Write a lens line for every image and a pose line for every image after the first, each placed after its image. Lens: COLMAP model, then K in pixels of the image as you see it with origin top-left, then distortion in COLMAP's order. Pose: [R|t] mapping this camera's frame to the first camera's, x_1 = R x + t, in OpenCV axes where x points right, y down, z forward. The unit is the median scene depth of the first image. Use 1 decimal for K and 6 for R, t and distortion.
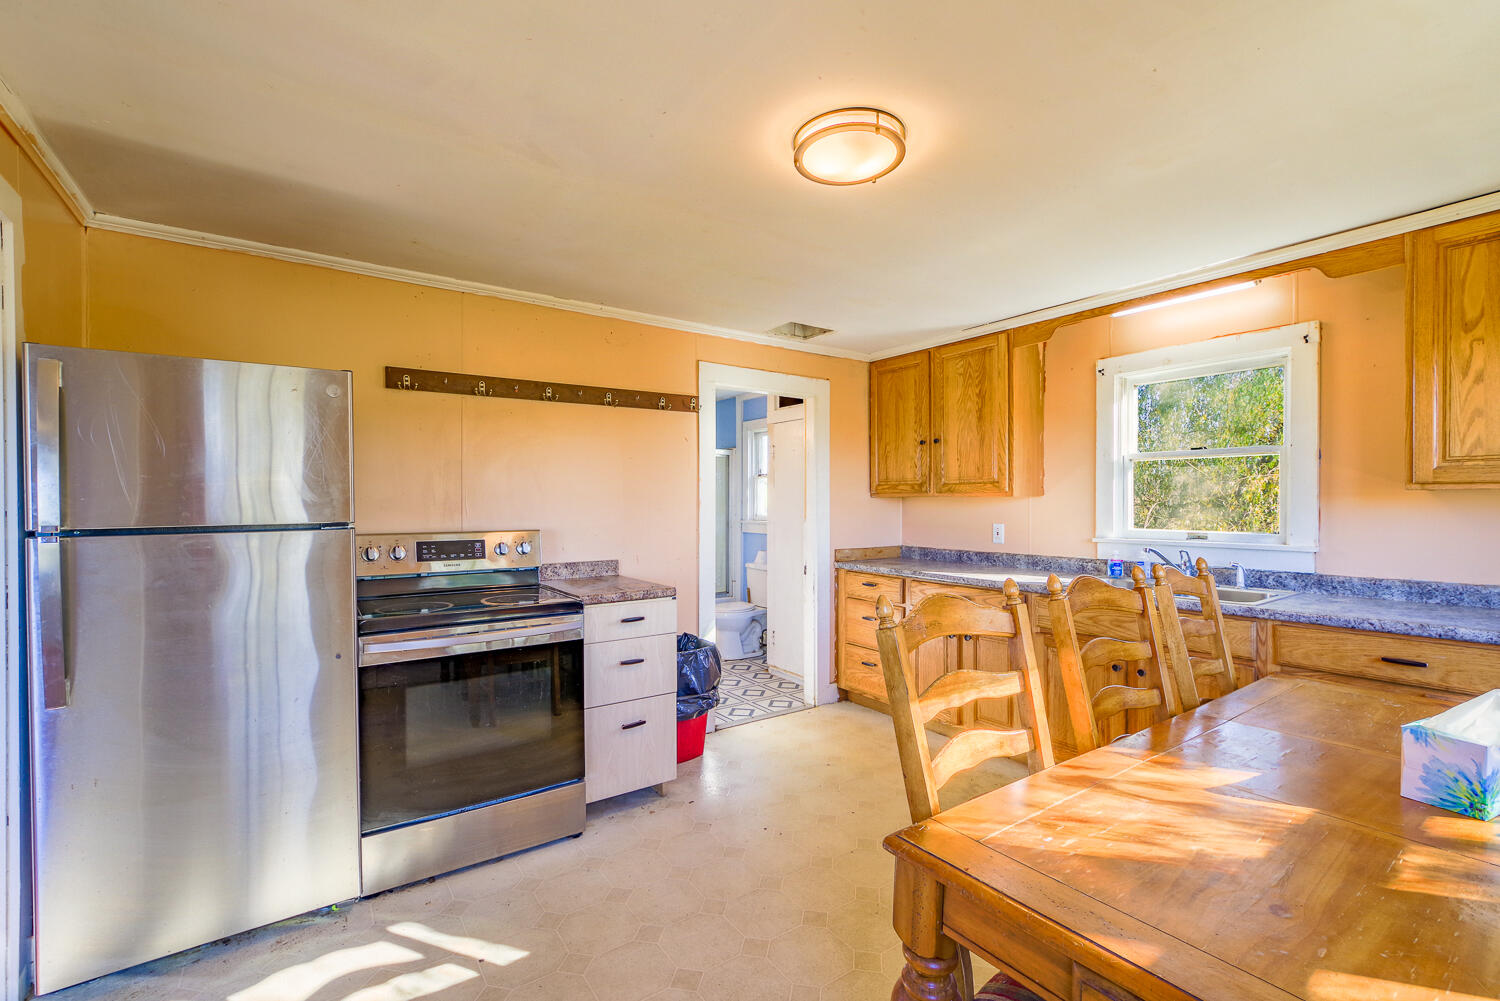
lens RADIAL K [[652.1, 0, 750.0], [0, 652.1, 500.5], [0, 0, 1]] dist [-0.001051, -0.000379]
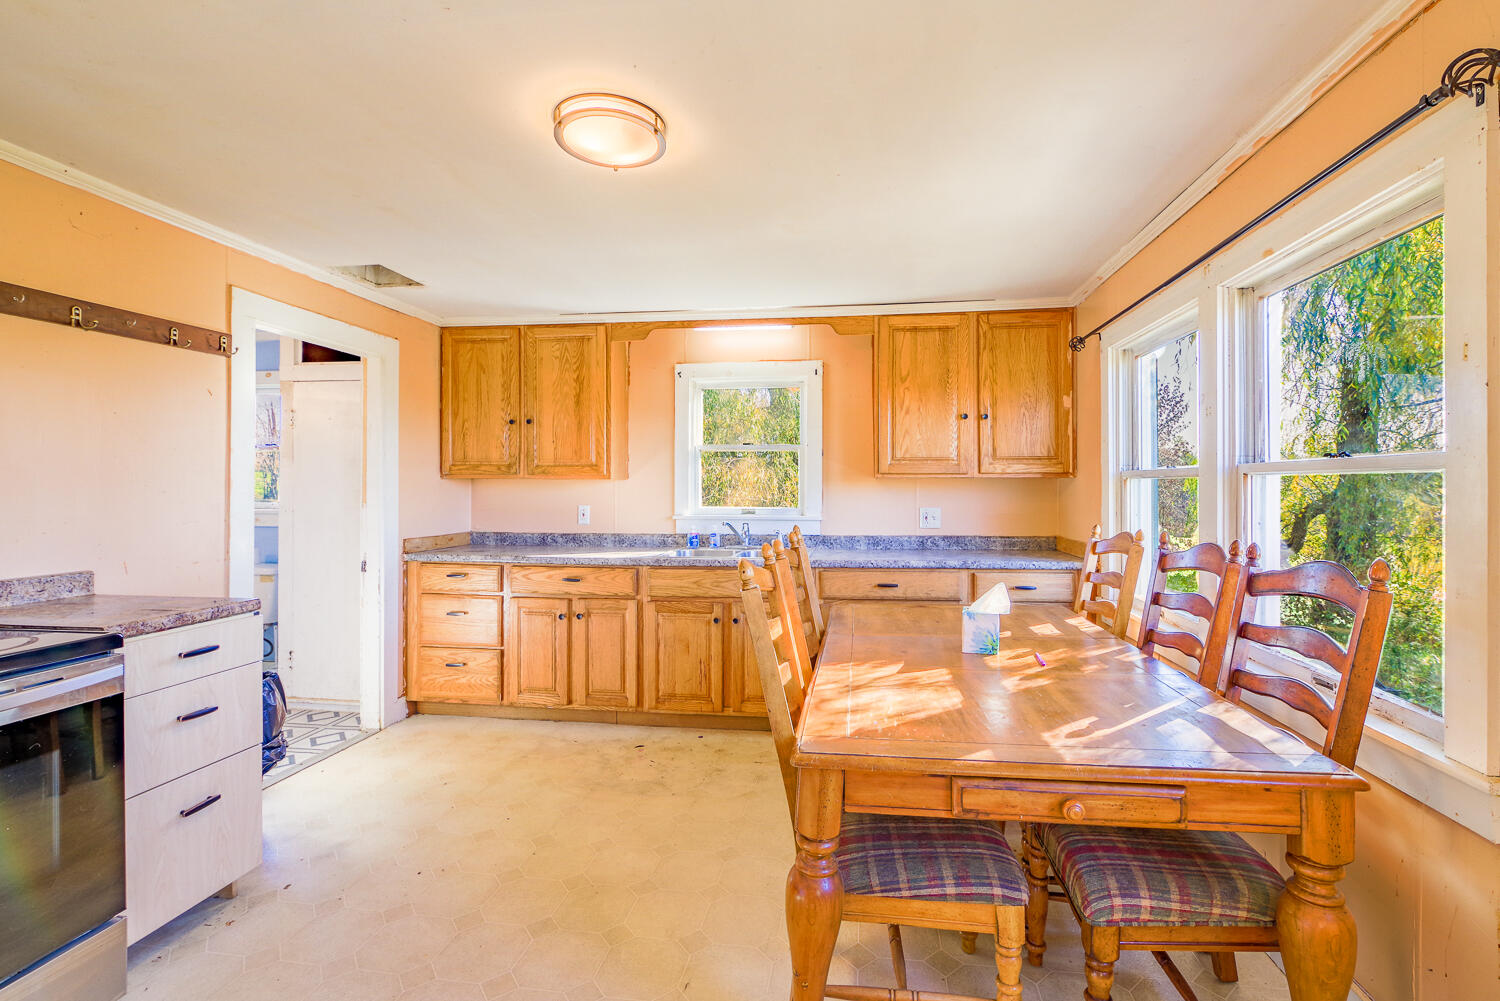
lens RADIAL K [[668.7, 0, 781.2], [0, 668.7, 475.7], [0, 0, 1]] dist [-0.000665, -0.000297]
pose [[0.666693, 0.016736, 0.745145, -0.221548], [-0.005539, 0.999832, -0.017500, 0.005478], [-0.745312, 0.007540, 0.666673, 0.056970]]
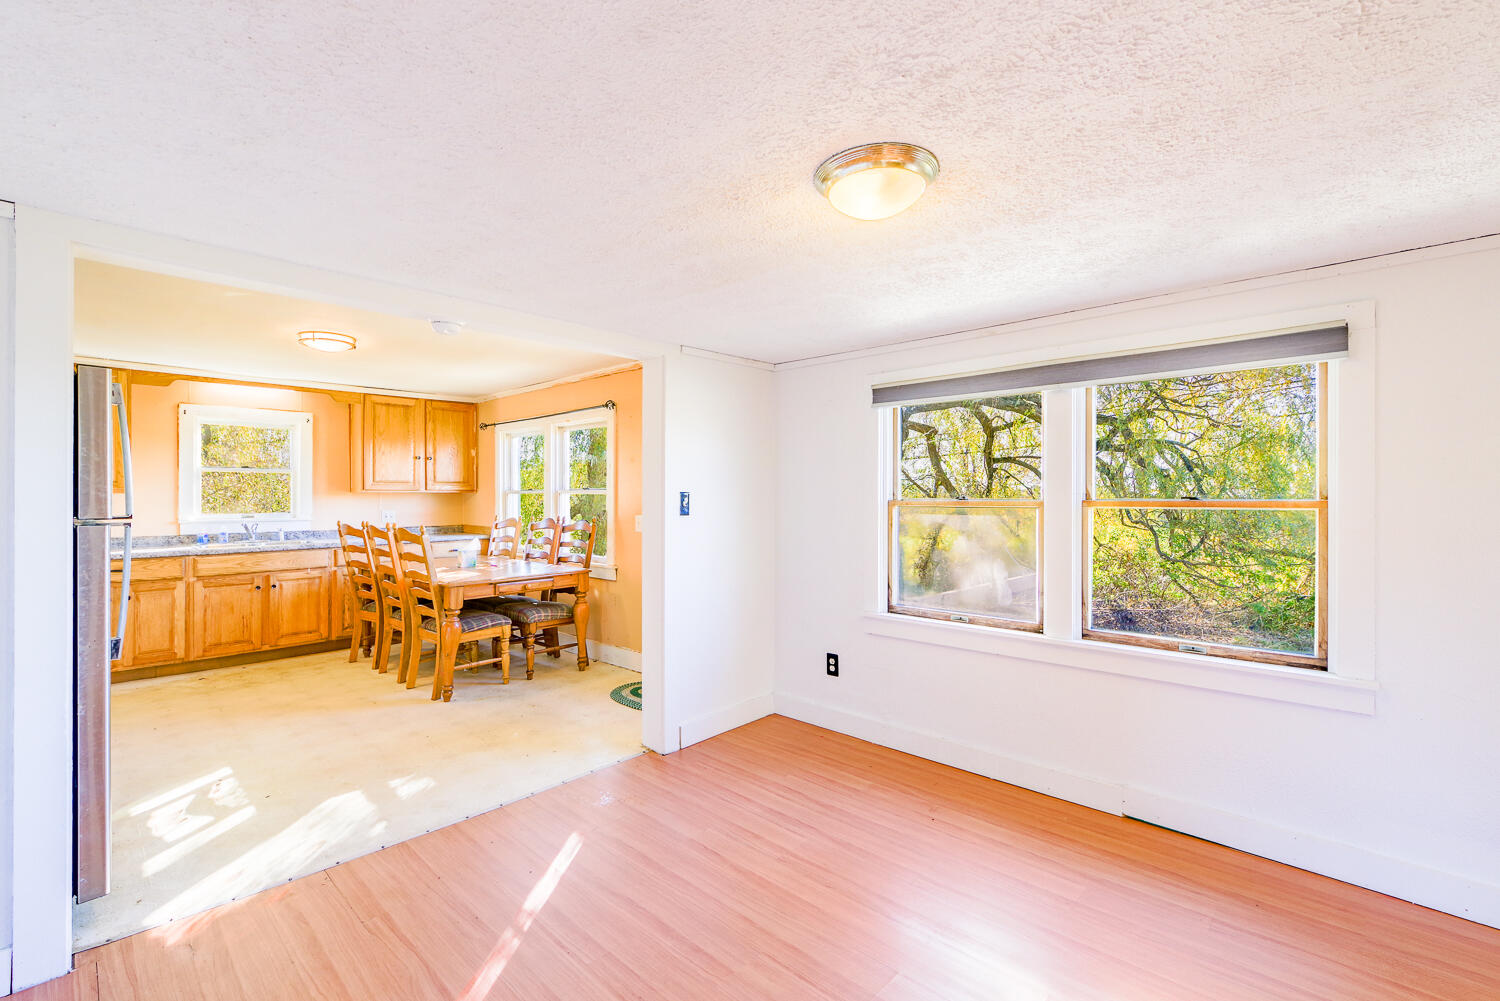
lens RADIAL K [[645.2, 0, 750.0], [0, 645.2, 500.5], [0, 0, 1]] dist [0.000501, -0.000167]
pose [[-0.209102, -0.006363, 0.977873, -1.143687], [-0.002970, 0.999978, 0.005872, -0.003007], [-0.977889, -0.001676, -0.209117, 0.019958]]
